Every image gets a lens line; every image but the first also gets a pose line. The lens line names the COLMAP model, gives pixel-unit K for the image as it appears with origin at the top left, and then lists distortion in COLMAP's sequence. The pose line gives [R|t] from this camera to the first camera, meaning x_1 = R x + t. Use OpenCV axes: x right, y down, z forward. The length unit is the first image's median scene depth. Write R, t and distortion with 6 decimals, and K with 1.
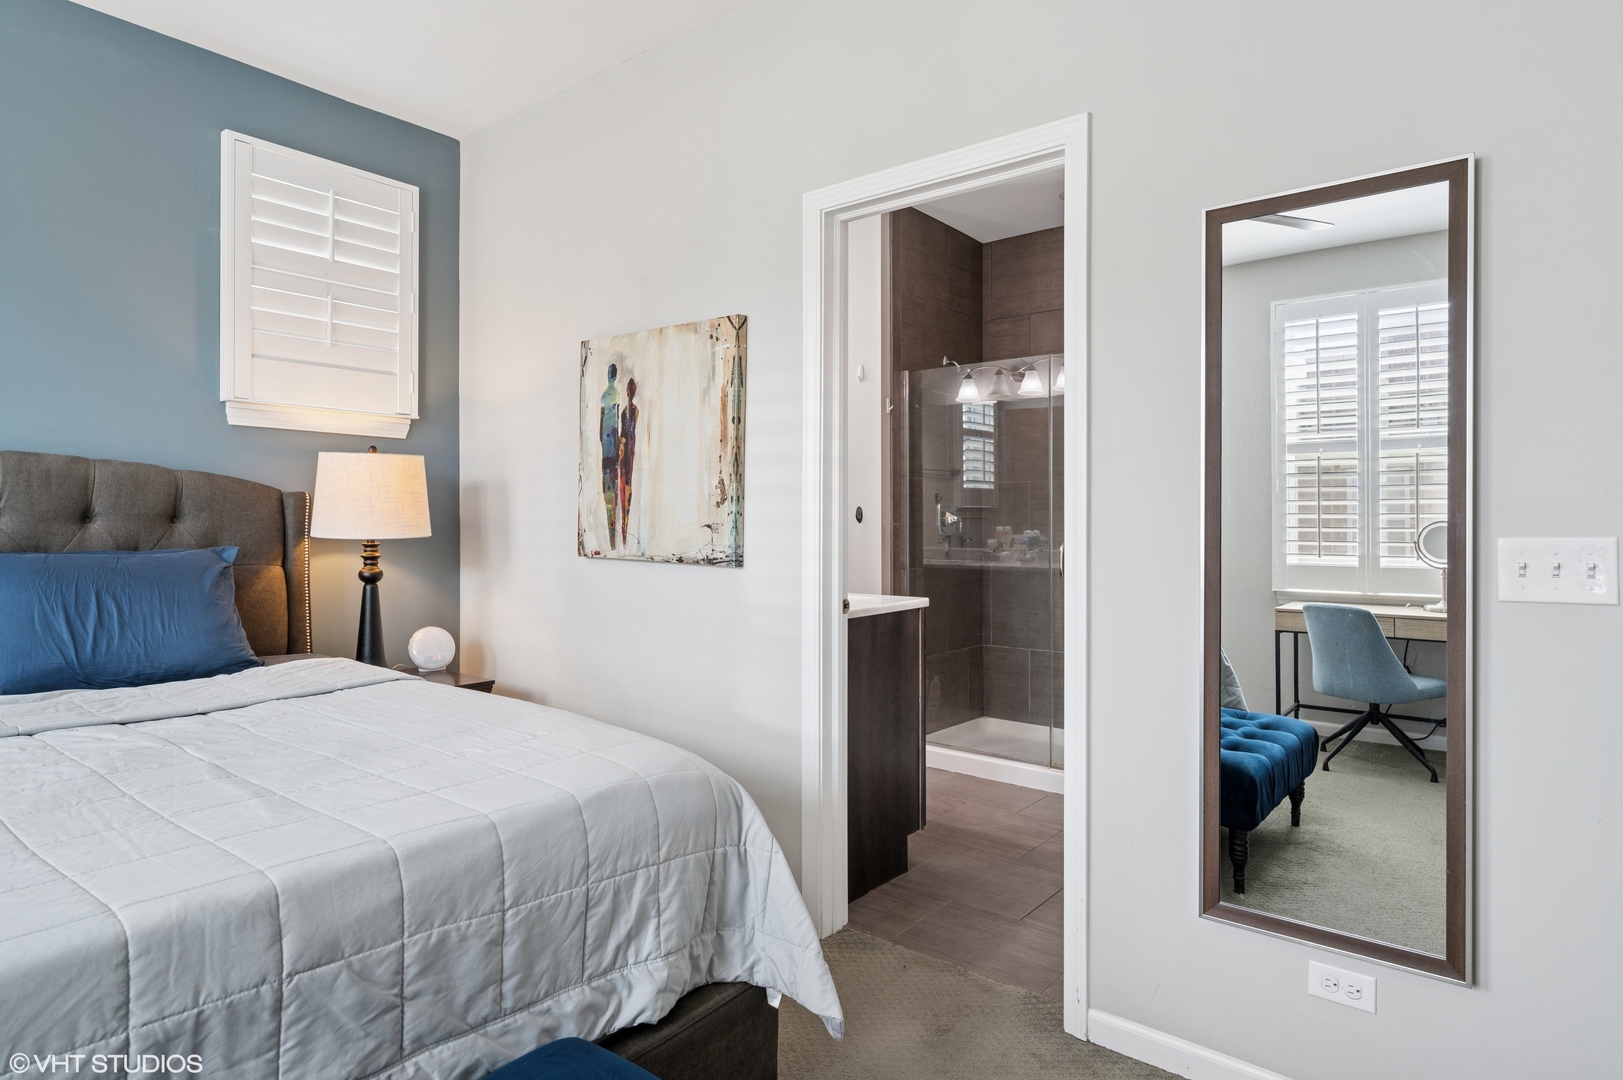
lens RADIAL K [[901.1, 0, 811.7], [0, 901.1, 533.1], [0, 0, 1]] dist [-0.002569, -0.000488]
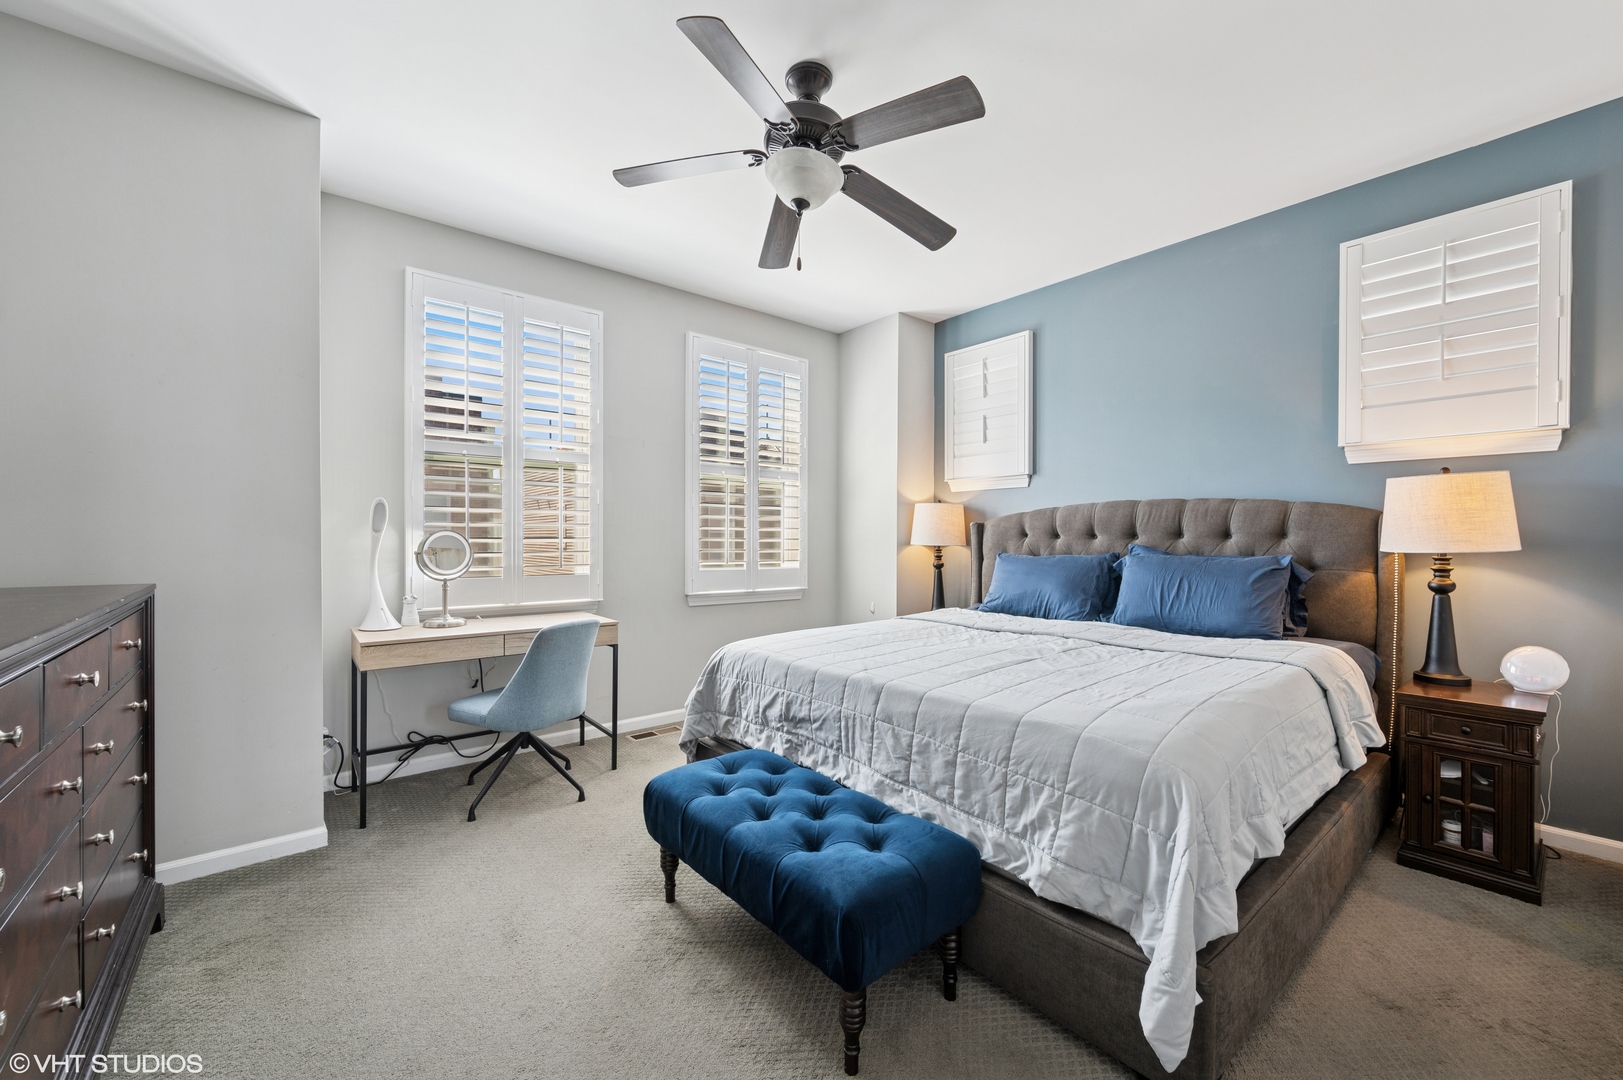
lens RADIAL K [[638.6, 0, 813.1], [0, 638.6, 542.0], [0, 0, 1]] dist [-0.002841, -0.000248]
pose [[-0.201105, 0.003339, -0.979564, 0.846842], [-0.009820, 0.999937, 0.005424, -0.007267], [0.979520, 0.010711, -0.201060, 0.833253]]
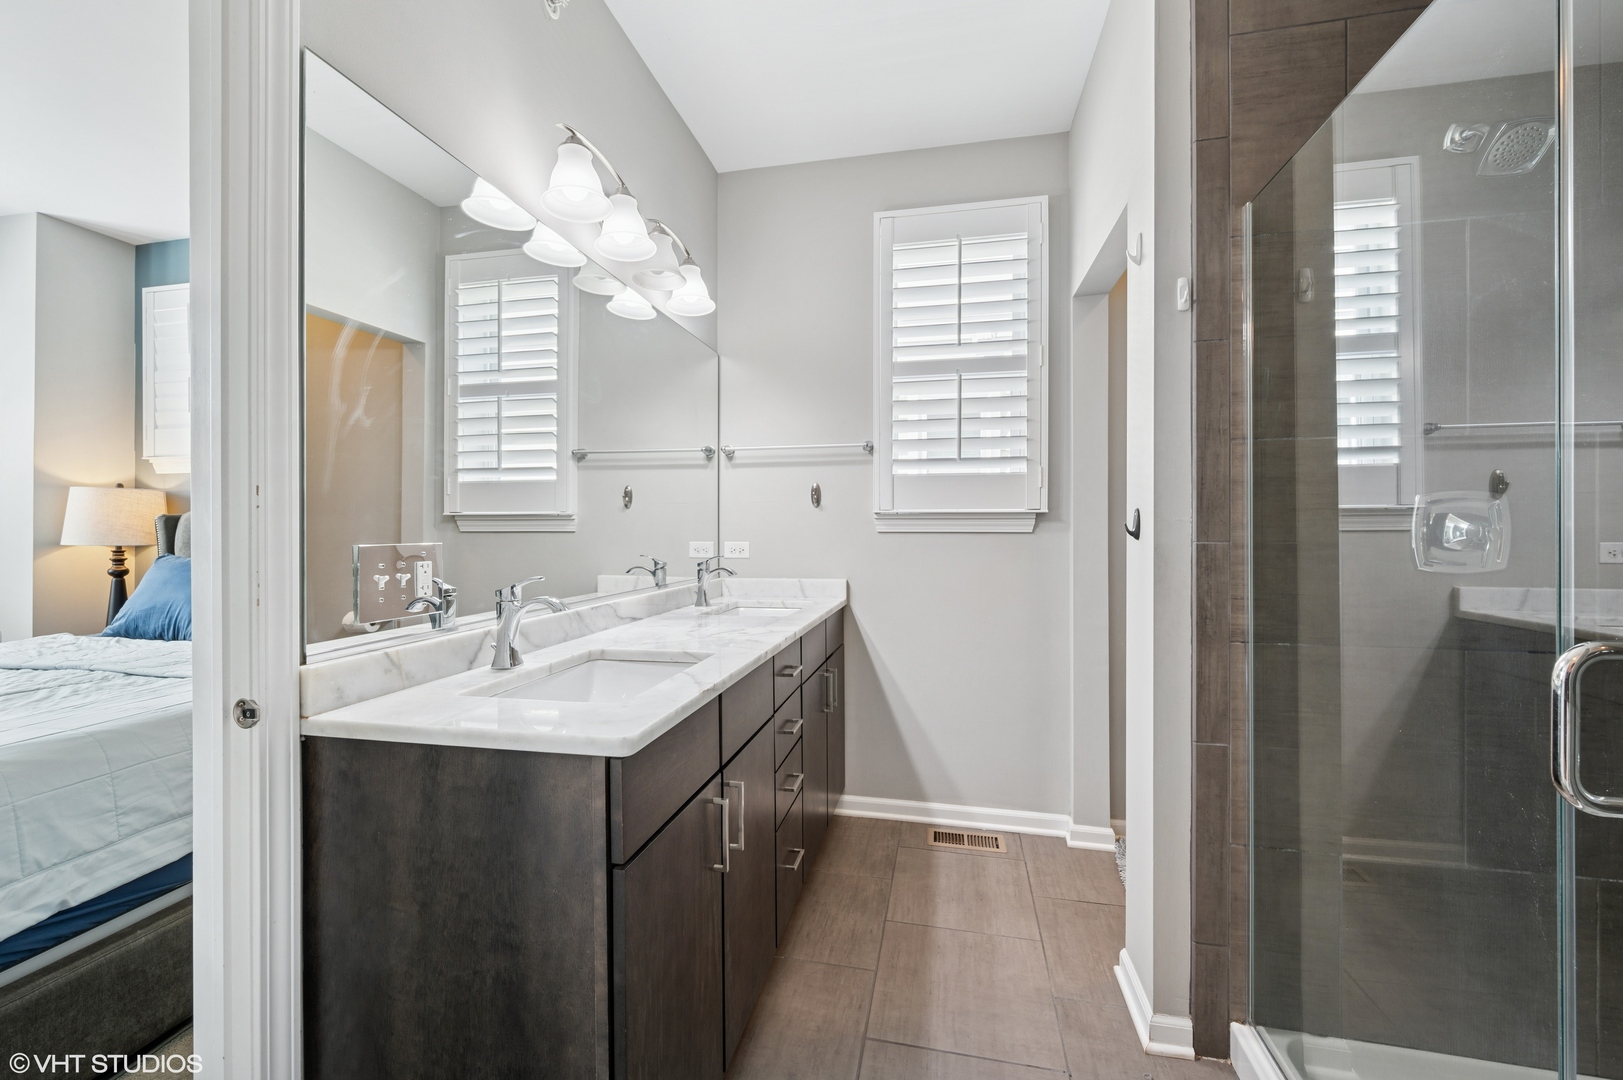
lens RADIAL K [[638.6, 0, 808.7], [0, 638.6, 537.7], [0, 0, 1]] dist [-0.002841, -0.000248]
pose [[0.437752, 0.001268, -0.899095, 0.828700], [-0.015267, 0.999865, -0.006023, -0.016144], [0.898966, 0.016363, 0.437713, 1.302732]]
